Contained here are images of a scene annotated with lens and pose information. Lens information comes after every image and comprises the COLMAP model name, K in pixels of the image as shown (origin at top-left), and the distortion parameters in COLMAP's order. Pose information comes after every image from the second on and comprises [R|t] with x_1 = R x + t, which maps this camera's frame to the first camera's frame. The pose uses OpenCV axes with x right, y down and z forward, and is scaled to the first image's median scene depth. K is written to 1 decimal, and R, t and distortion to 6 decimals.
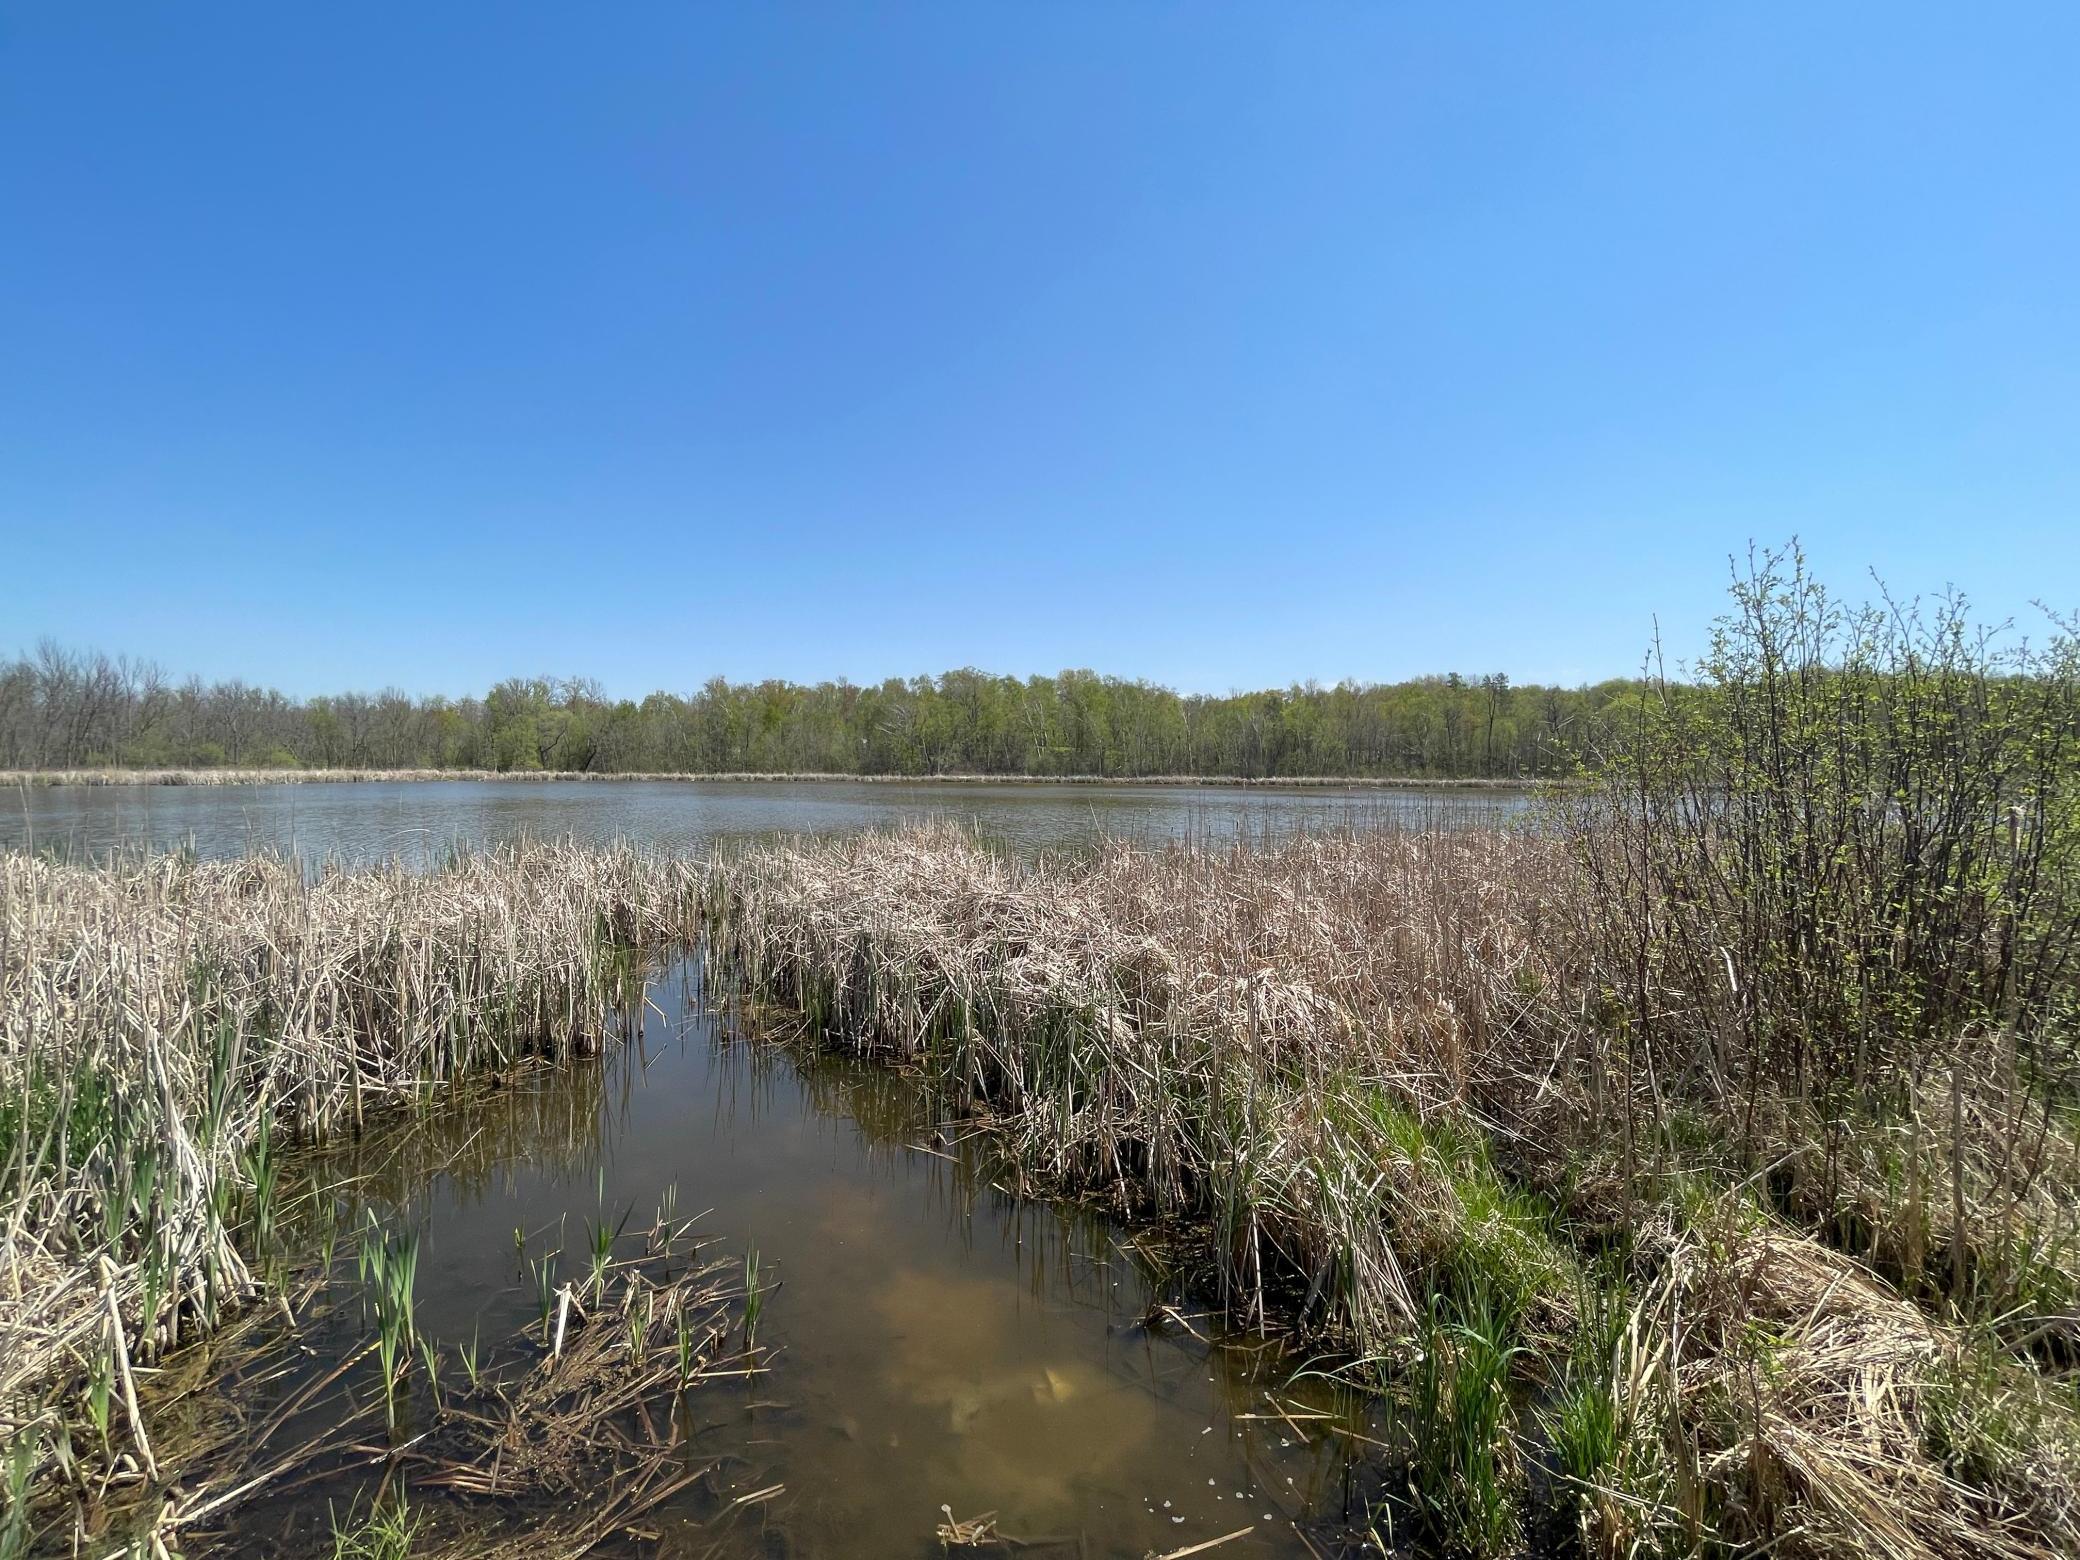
lens RADIAL K [[1214.6, 0, 1040.0], [0, 1214.6, 780.0], [0, 0, 1]] dist [-0.001734, -0.000181]
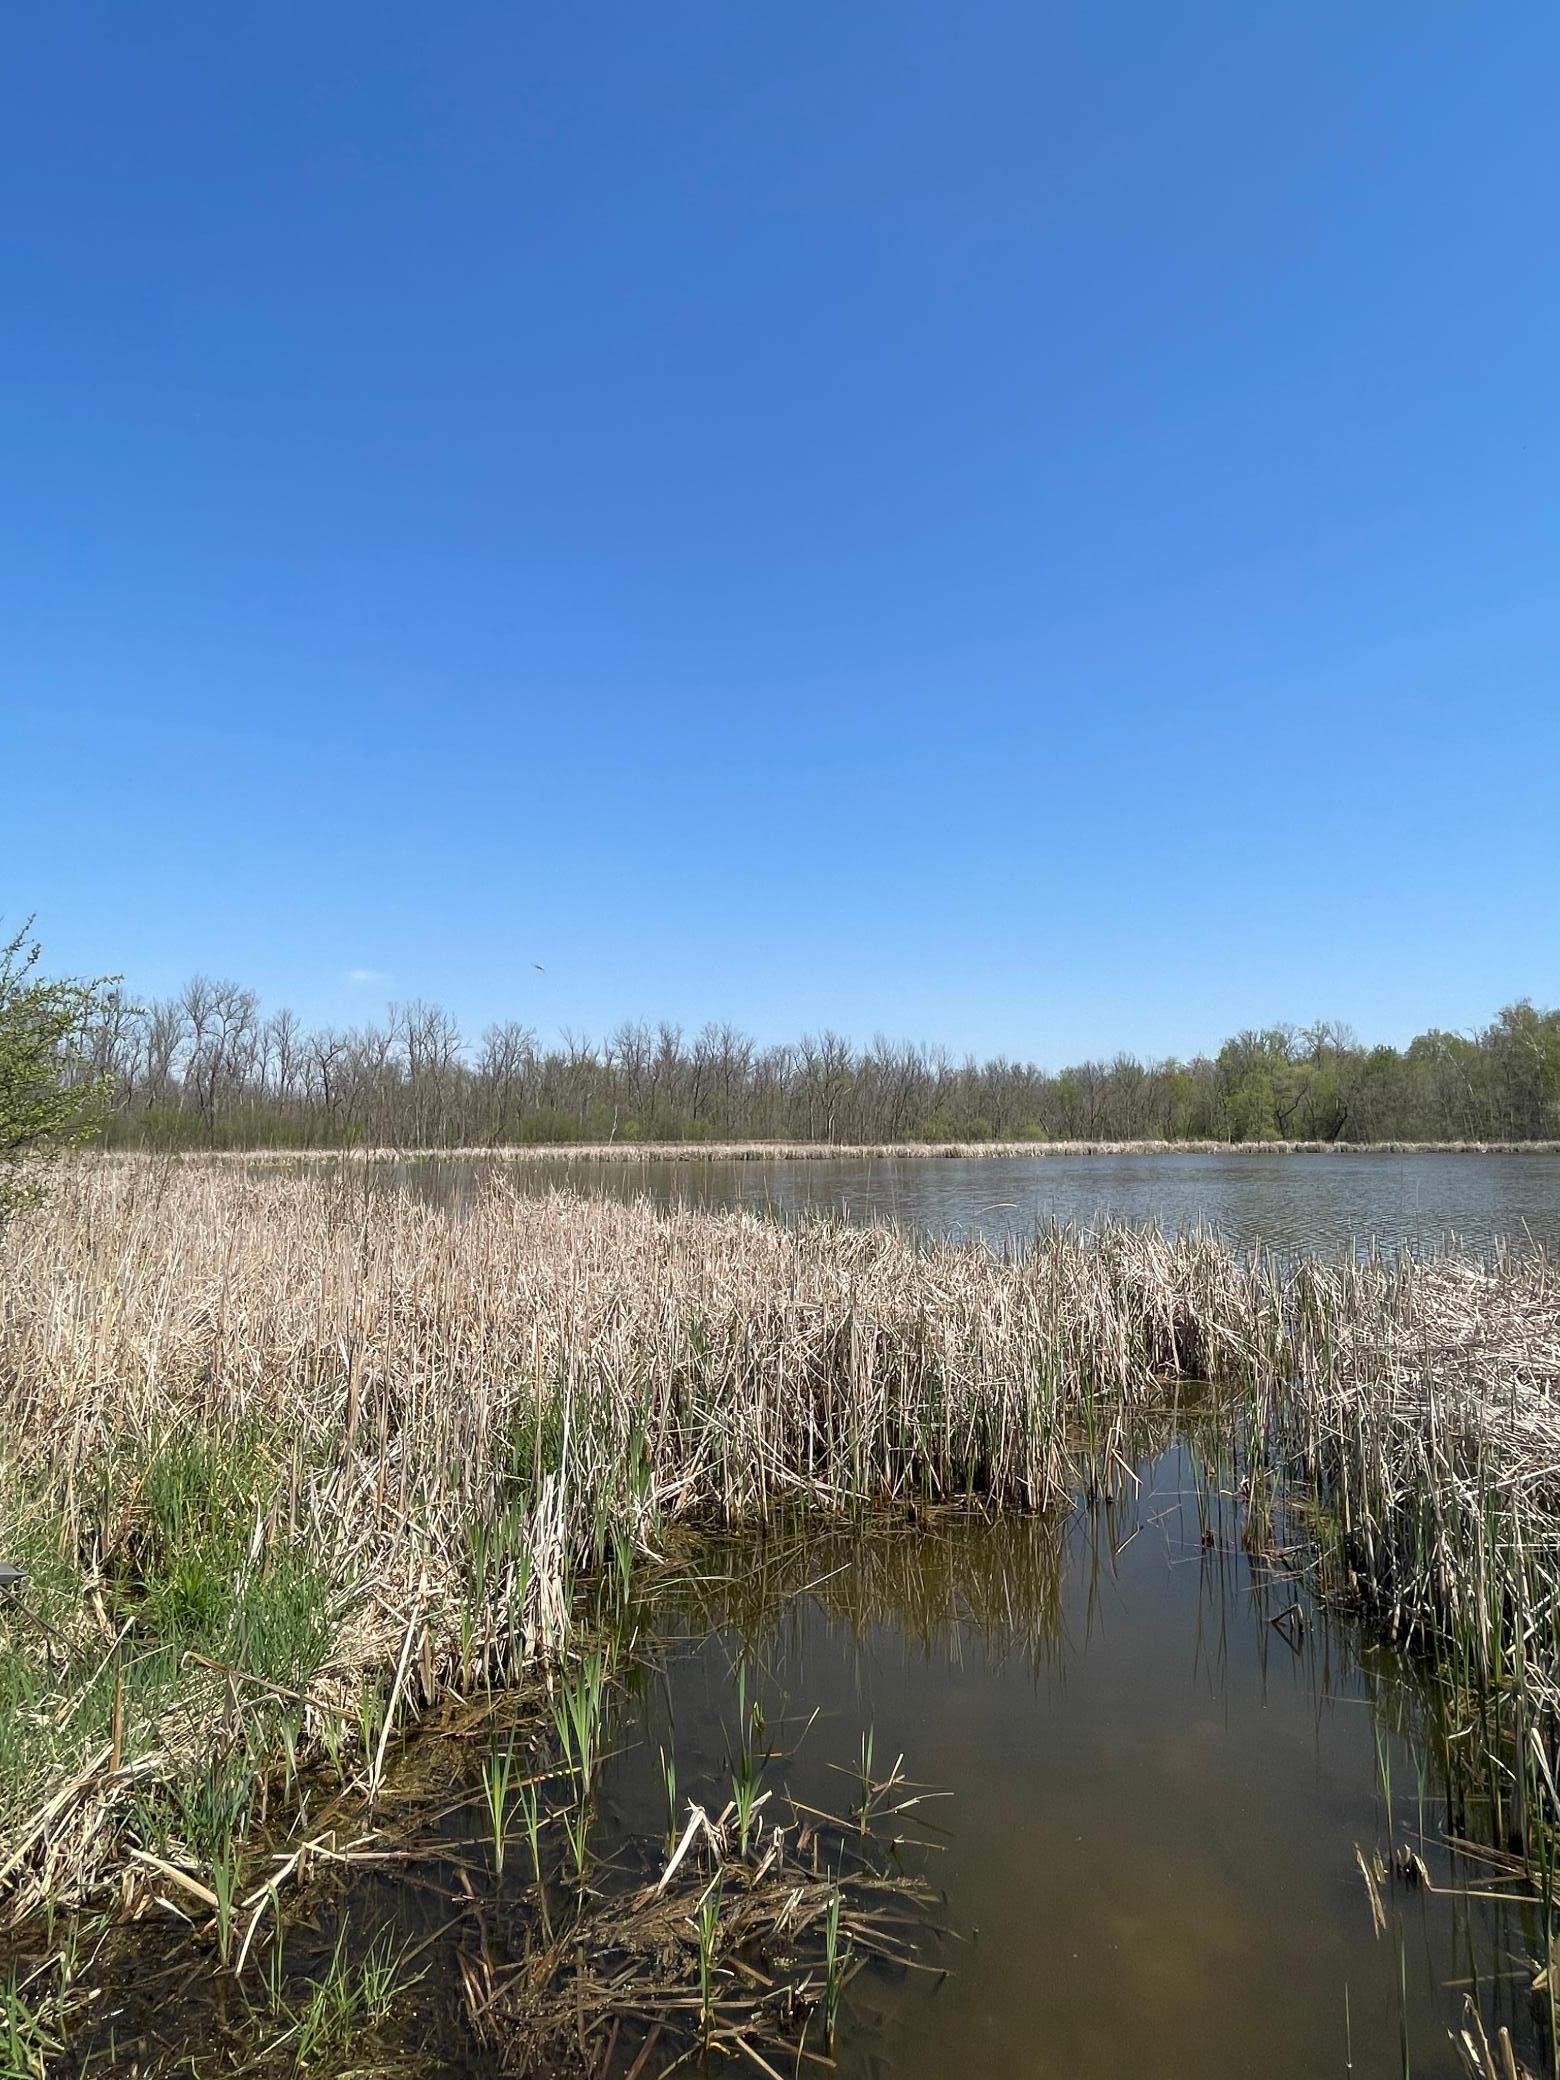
lens RADIAL K [[1214.6, 0, 780.0], [0, 1214.6, 1040.0], [0, 0, 1]] dist [-0.001734, -0.000181]
pose [[0.423536, -0.088494, -0.901546, 0.193444], [-0.002332, 0.995107, -0.098773, 0.006593], [0.905876, 0.043936, 0.421257, 0.371178]]
